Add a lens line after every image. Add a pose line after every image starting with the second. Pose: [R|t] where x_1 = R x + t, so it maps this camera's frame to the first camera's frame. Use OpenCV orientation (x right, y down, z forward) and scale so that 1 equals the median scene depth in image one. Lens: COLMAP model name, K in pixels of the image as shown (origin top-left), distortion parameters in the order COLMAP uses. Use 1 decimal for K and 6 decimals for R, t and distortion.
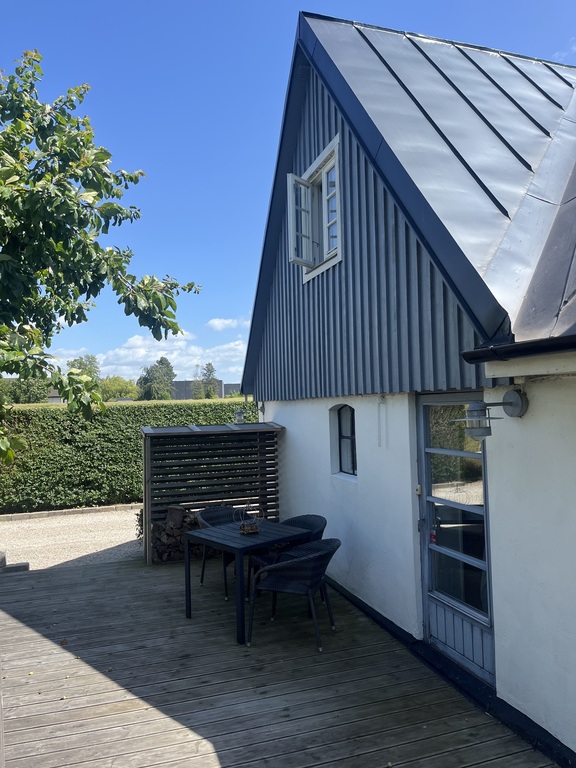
lens RADIAL K [[578.3, 0, 288.0], [0, 578.3, 384.0], [0, 0, 1]] dist [0.085321, -0.126612]
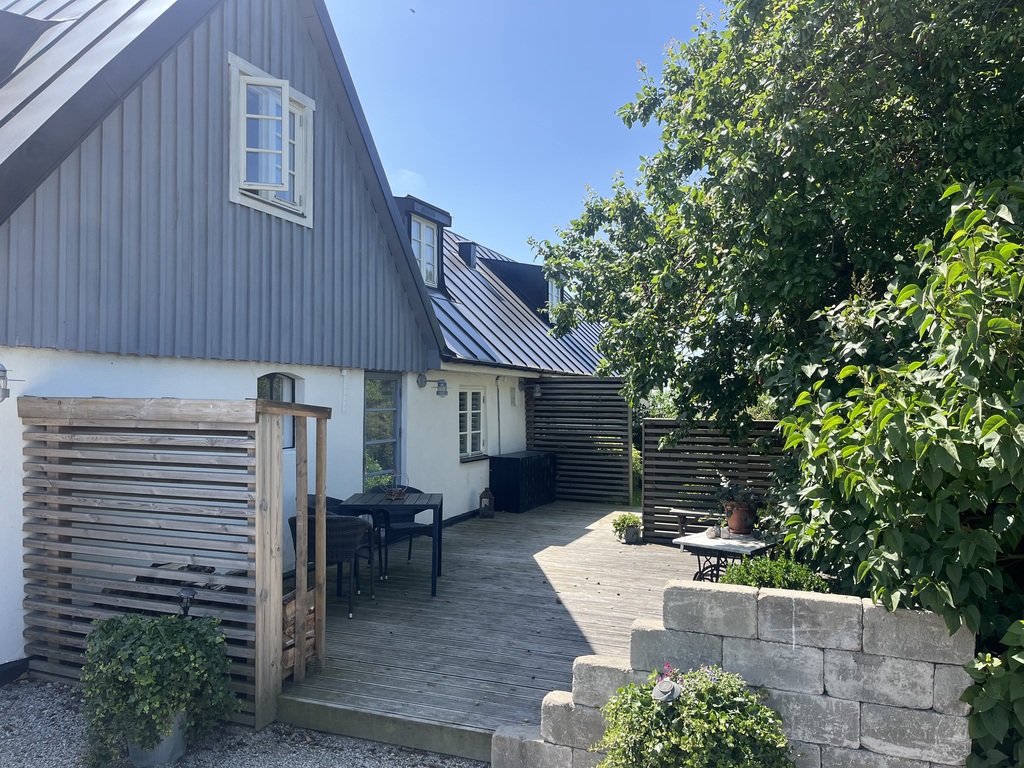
lens RADIAL K [[771.0, 0, 512.0], [0, 771.0, 384.0], [0, 0, 1]] dist [0.085321, -0.126612]
pose [[-0.775231, 0.027116, 0.631095, -1.062822], [-0.015447, 0.997966, -0.061854, 0.136972], [-0.631488, -0.057700, -0.773235, 1.902204]]
